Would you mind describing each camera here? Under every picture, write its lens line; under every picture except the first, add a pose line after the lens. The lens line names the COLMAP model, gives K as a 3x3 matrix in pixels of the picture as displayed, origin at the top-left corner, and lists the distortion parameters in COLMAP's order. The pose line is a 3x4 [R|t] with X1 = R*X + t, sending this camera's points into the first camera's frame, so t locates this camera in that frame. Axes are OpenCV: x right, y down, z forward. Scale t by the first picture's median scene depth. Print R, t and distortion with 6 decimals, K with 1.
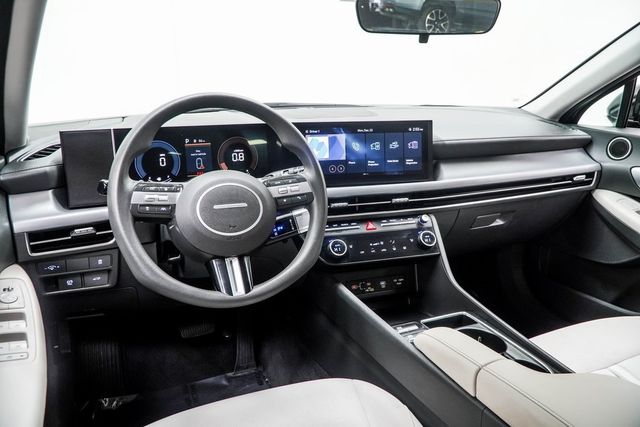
lens RADIAL K [[509.1, 0, 314.8], [0, 509.1, 212.2], [0, 0, 1]] dist [-0.063844, -0.000213]
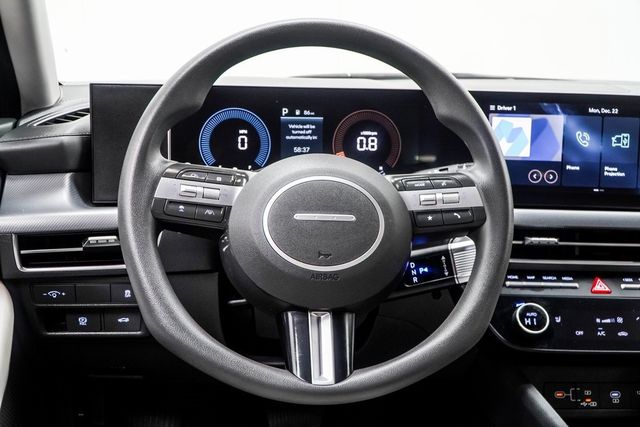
lens RADIAL K [[660.2, 0, 322.1], [0, 660.2, 218.0], [0, 0, 1]] dist [-0.015942, 0.000000]
pose [[0.949731, 0.080052, -0.302660, 0.042677], [-0.097995, 0.994189, -0.044546, 0.018609], [0.297335, 0.071966, 0.952057, 0.292651]]
